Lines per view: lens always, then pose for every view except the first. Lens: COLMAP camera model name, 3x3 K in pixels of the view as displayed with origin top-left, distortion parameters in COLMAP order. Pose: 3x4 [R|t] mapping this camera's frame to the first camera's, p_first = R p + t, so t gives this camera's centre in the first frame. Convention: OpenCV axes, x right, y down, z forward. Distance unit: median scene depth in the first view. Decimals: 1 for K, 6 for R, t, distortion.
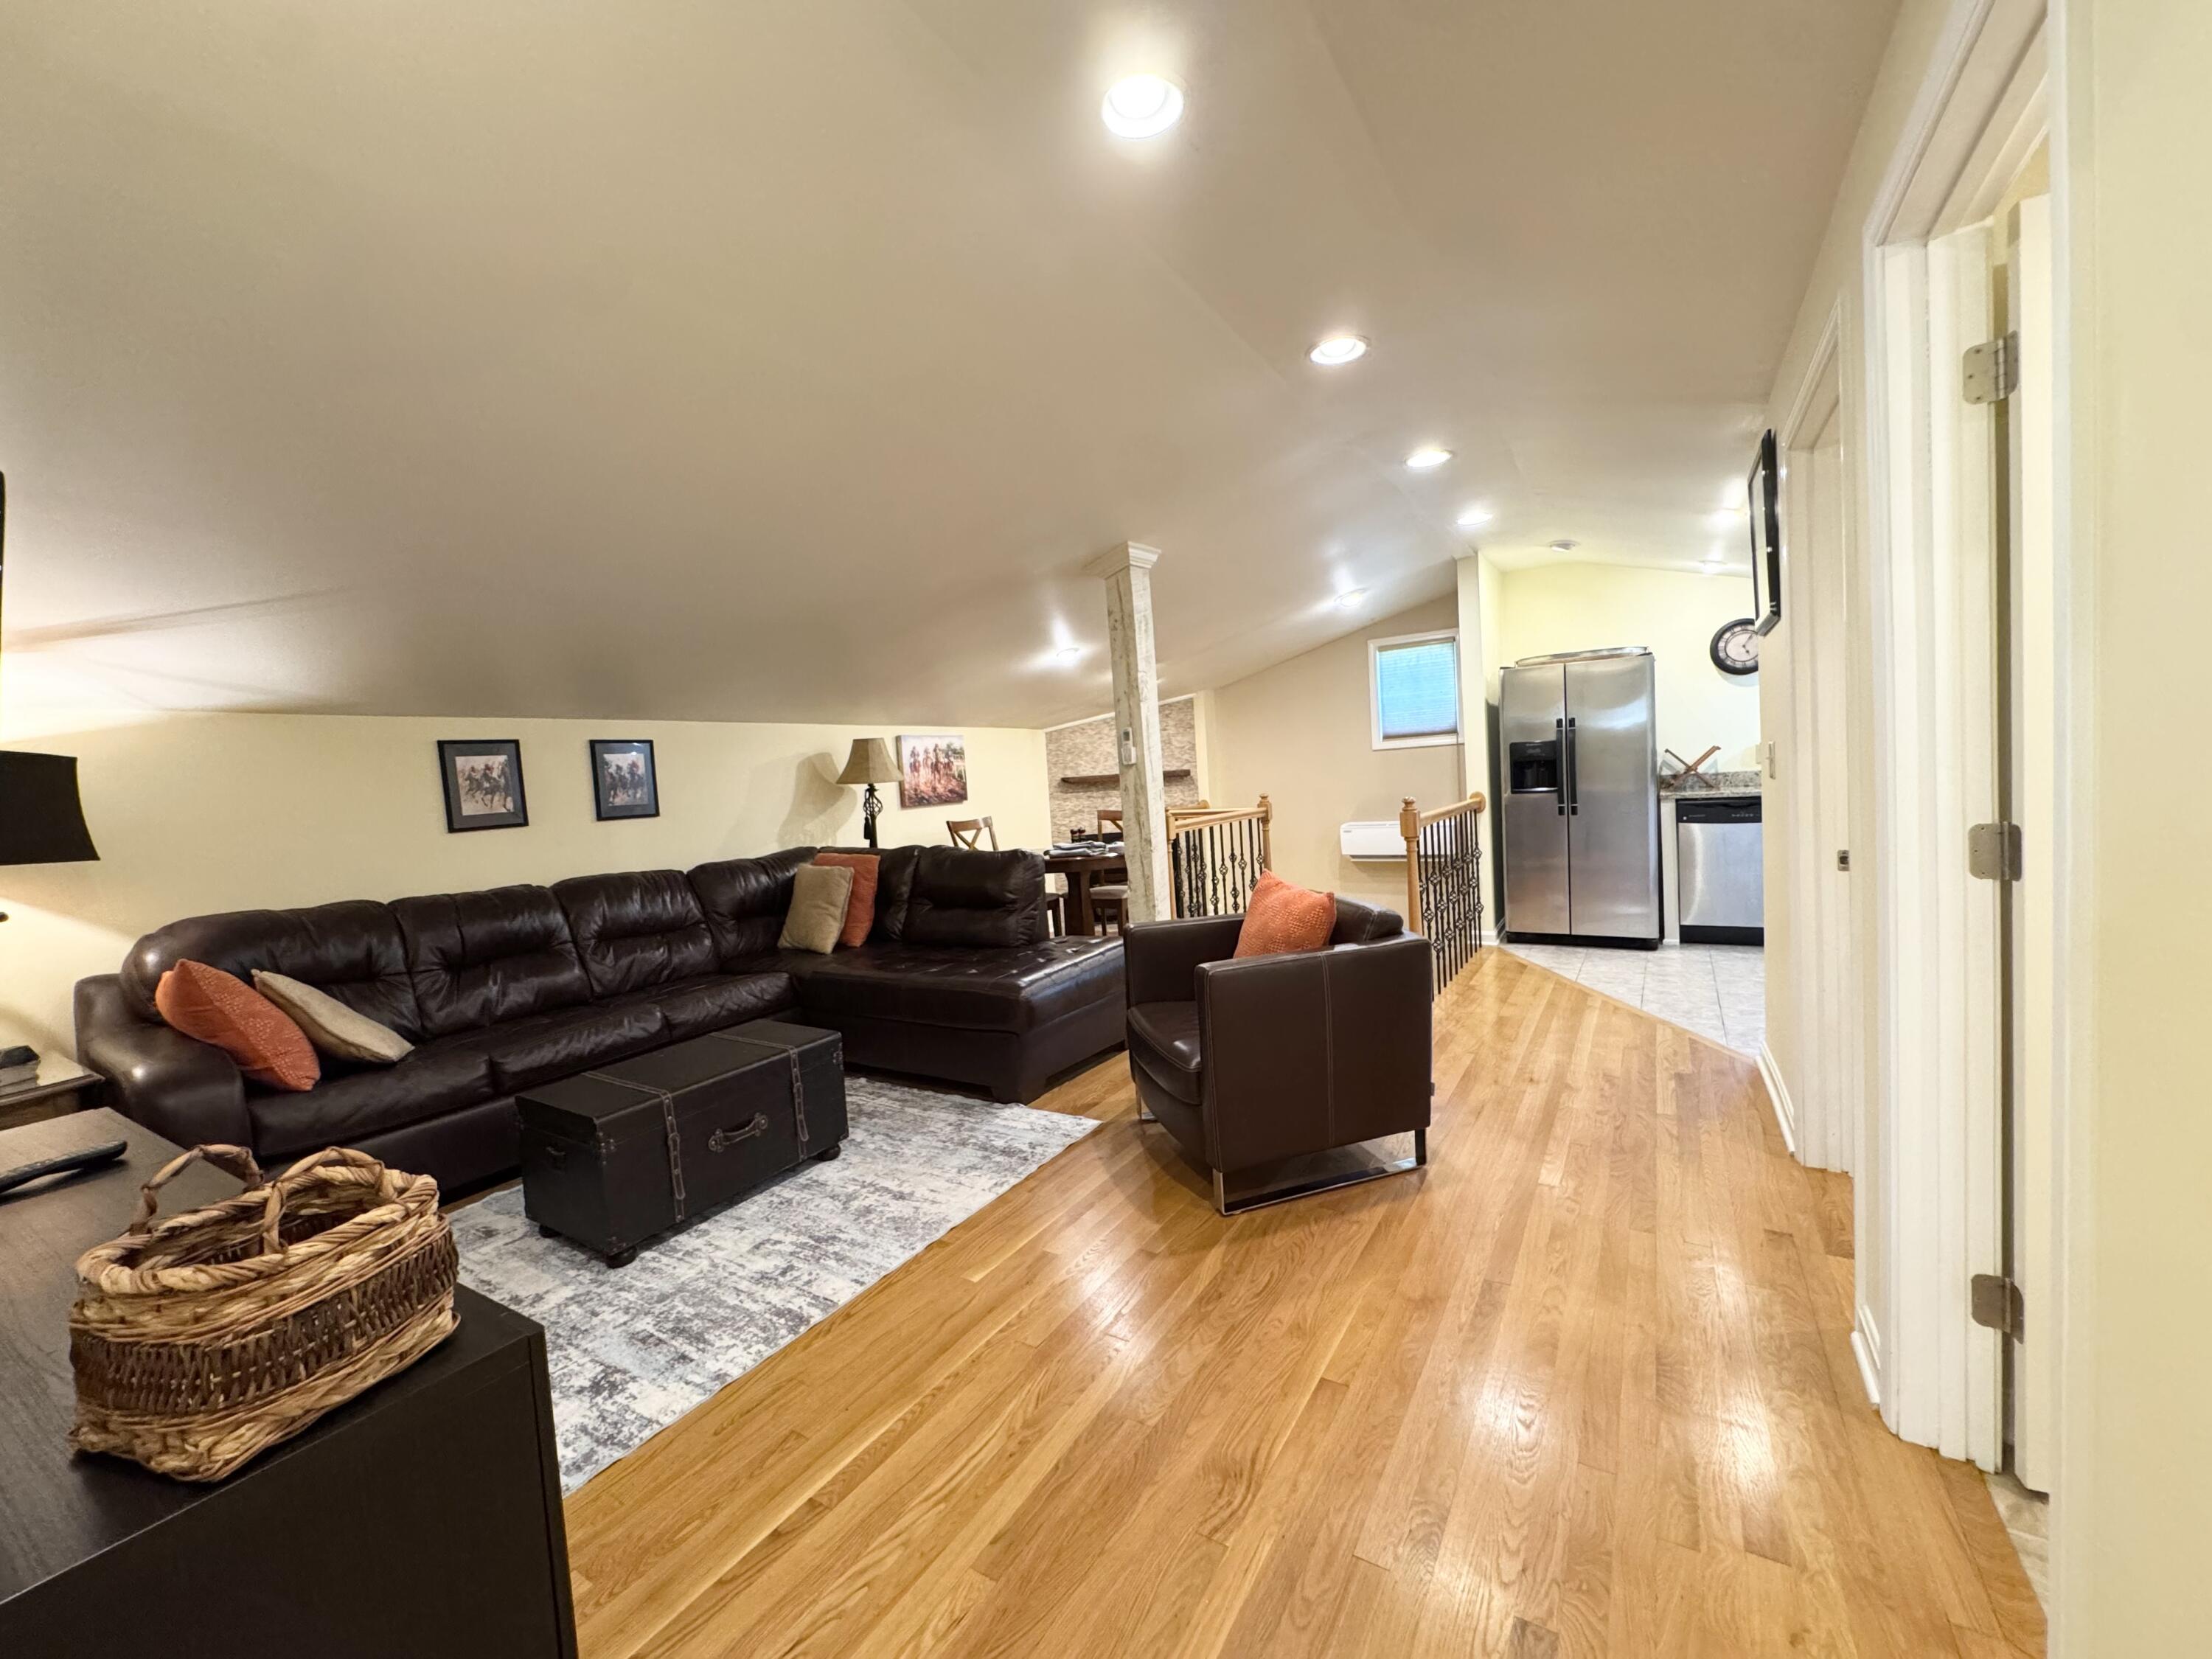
lens RADIAL K [[882.8, 0, 1107.6], [0, 882.8, 829.3], [0, 0, 1]] dist [-0.004372, 0.000166]
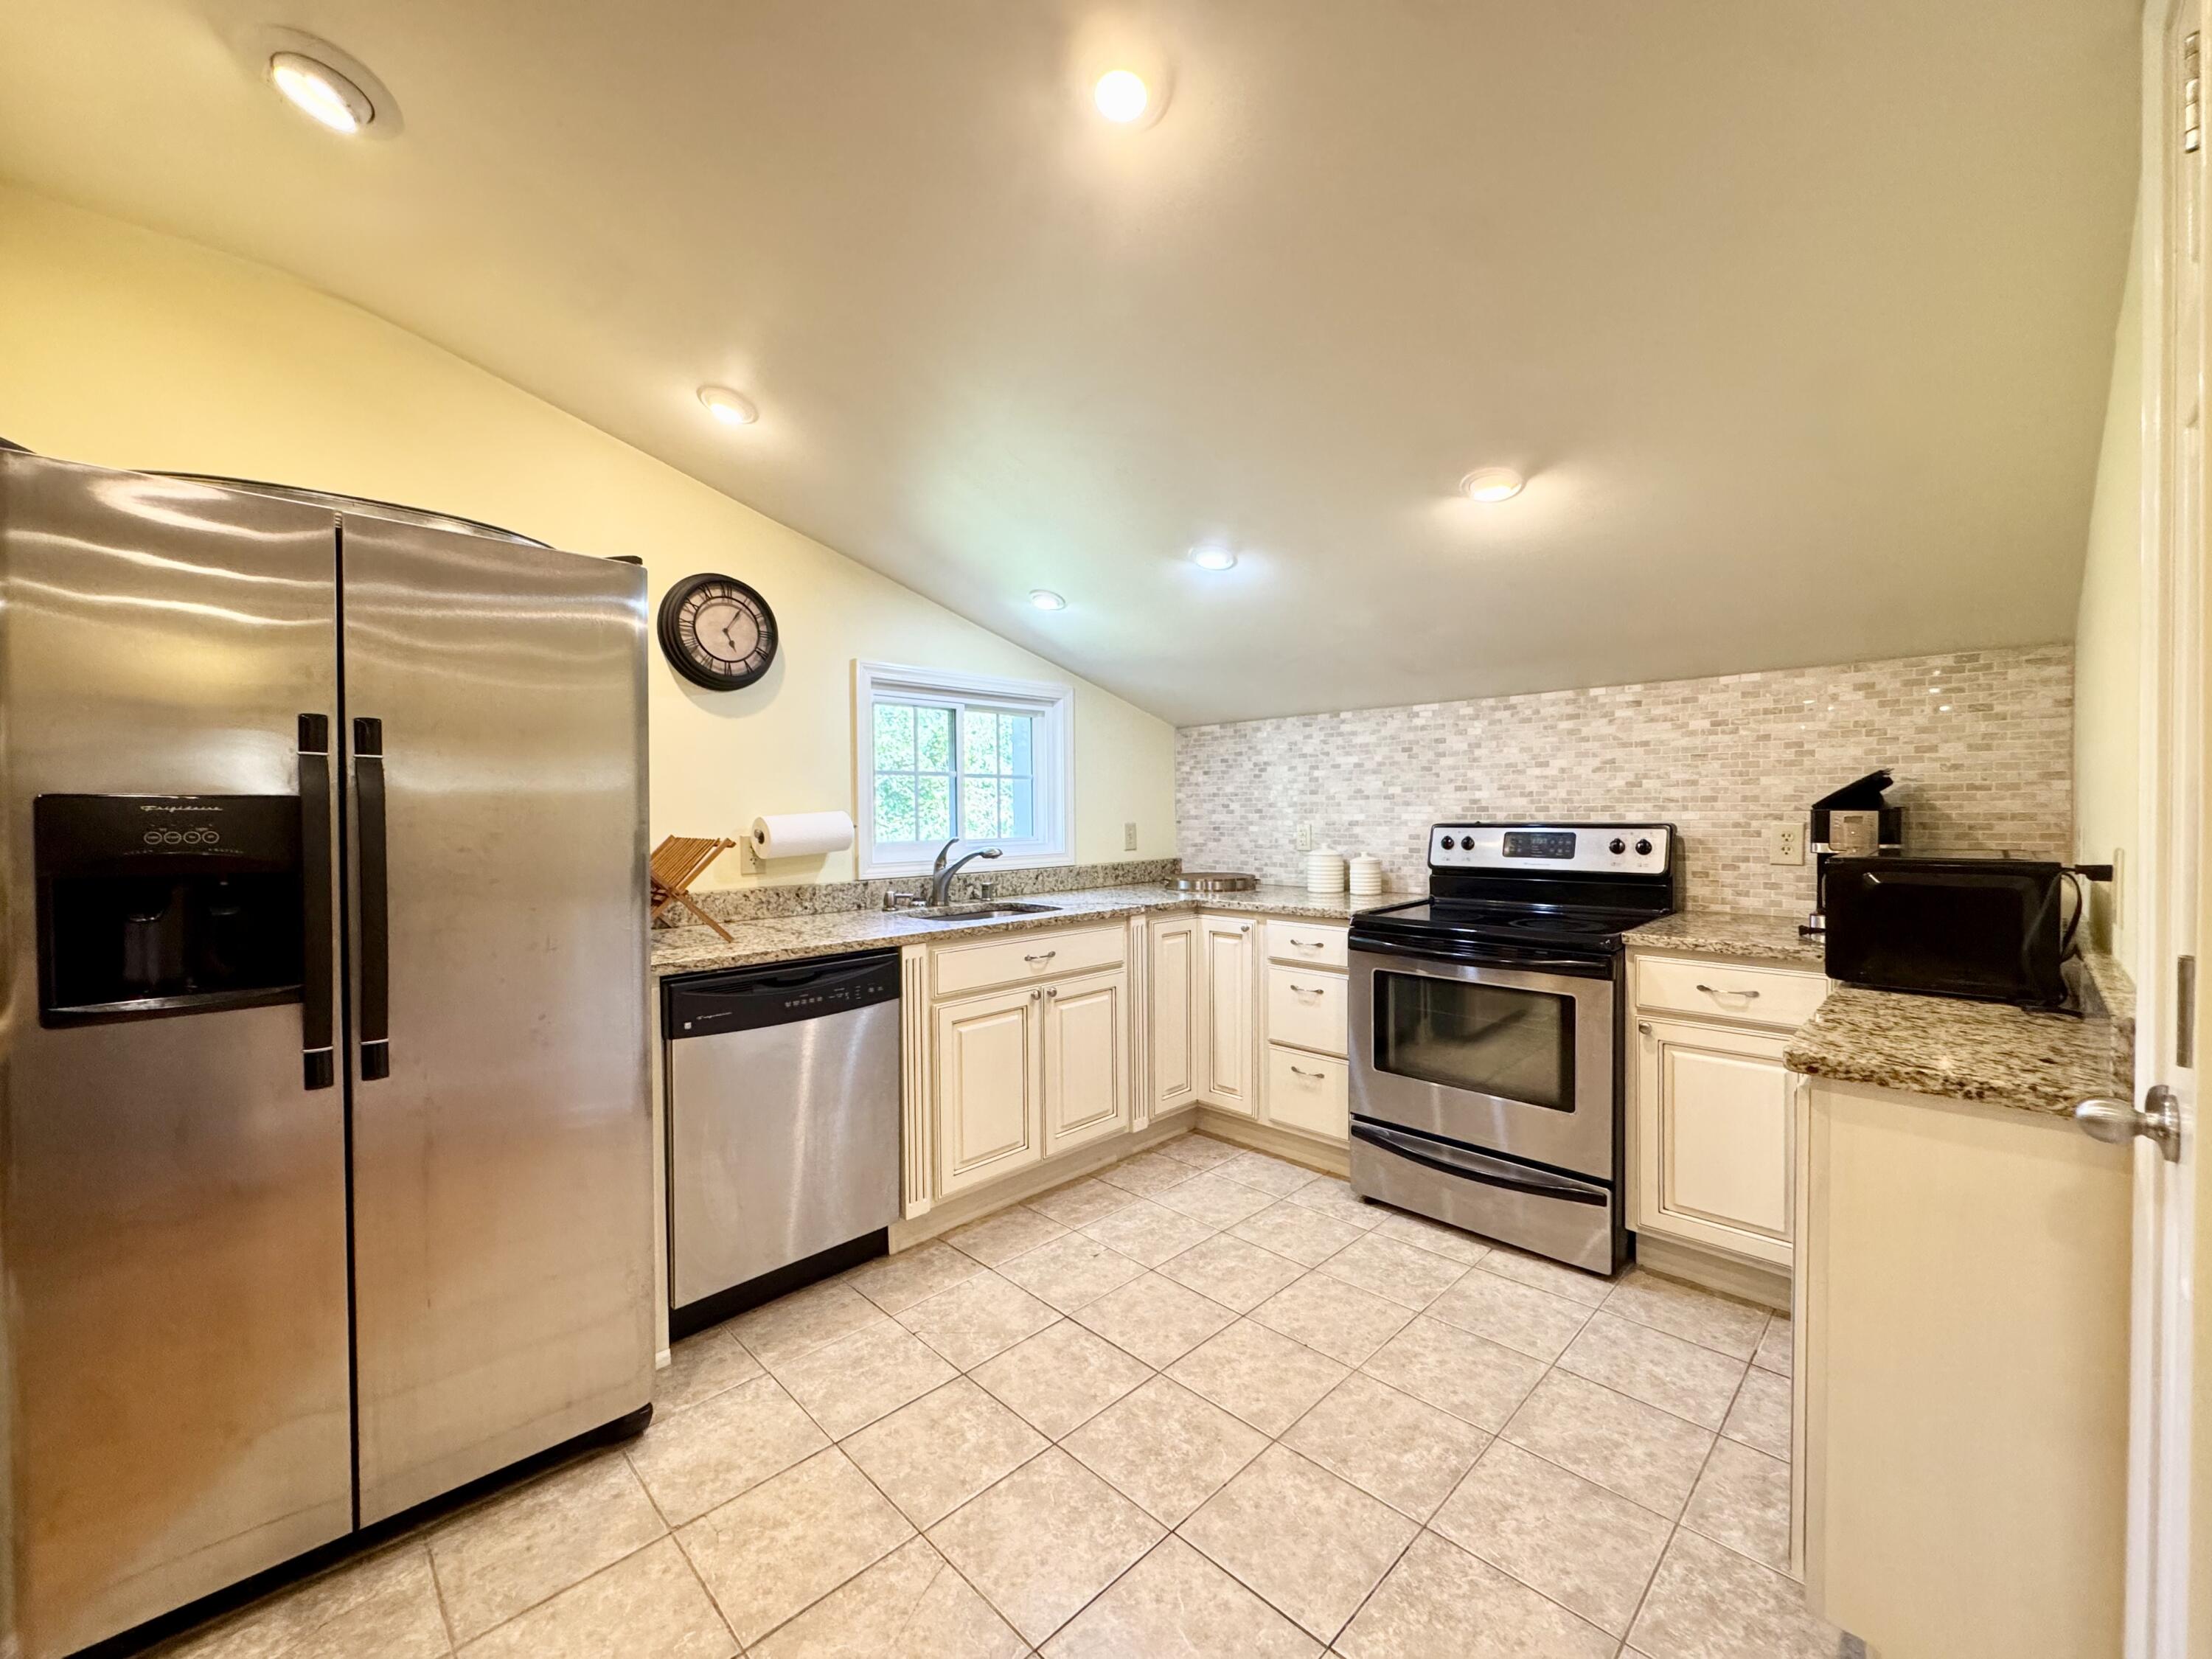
lens RADIAL K [[882.8, 0, 1107.6], [0, 882.8, 829.3], [0, 0, 1]] dist [-0.004372, 0.000166]
pose [[0.226541, 0.037972, 0.973261, 0.502866], [0.054716, 0.997166, -0.051640, -0.104813], [-0.972463, 0.064952, 0.223822, 1.138722]]
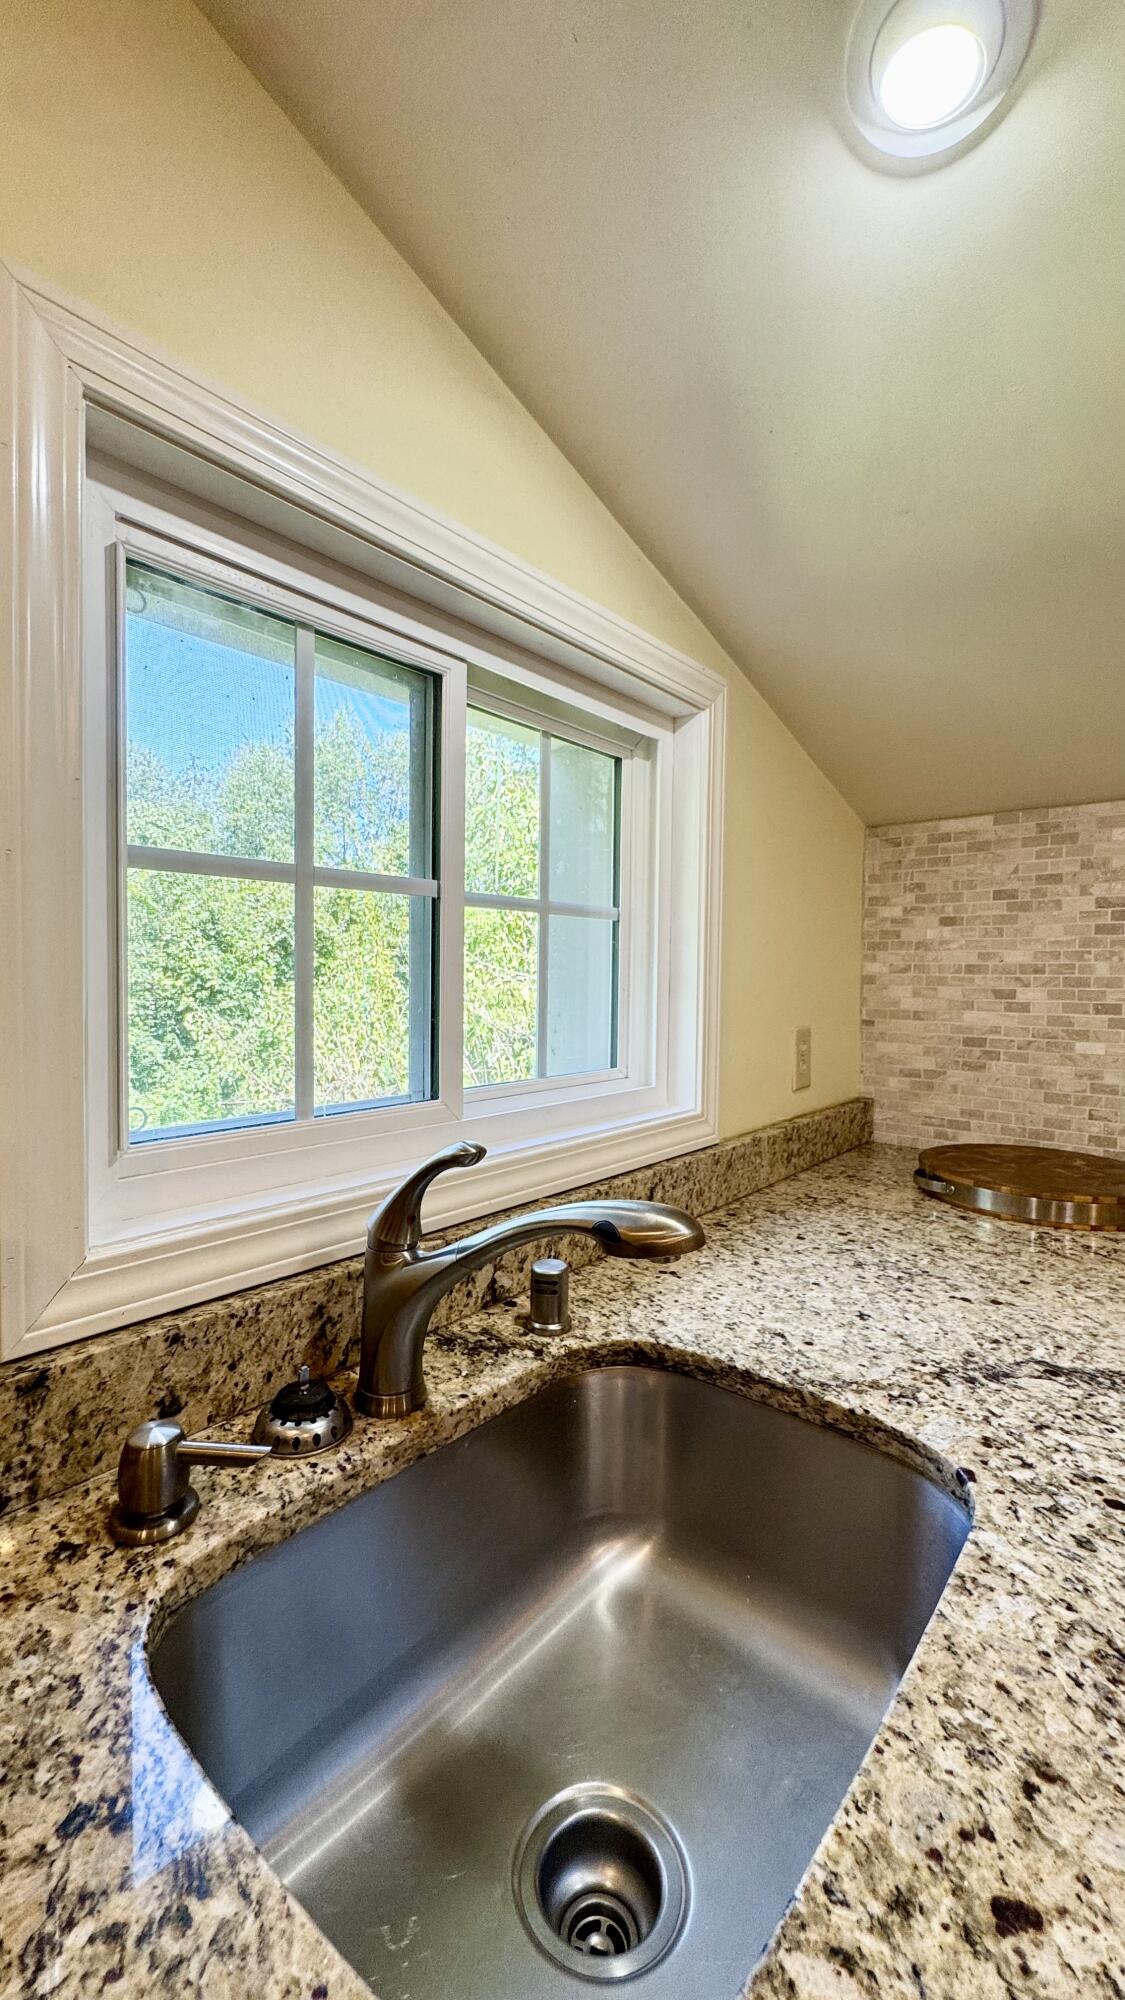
lens RADIAL K [[797.0, 0, 562.5], [0, 797.0, 1000.0], [0, 0, 1]] dist [-0.000619, -0.000119]
pose [[0.144029, 0.029890, 0.989122, 1.168194], [0.038534, 0.998616, -0.035788, -0.177677], [-0.988823, 0.043270, 0.142678, 1.444903]]
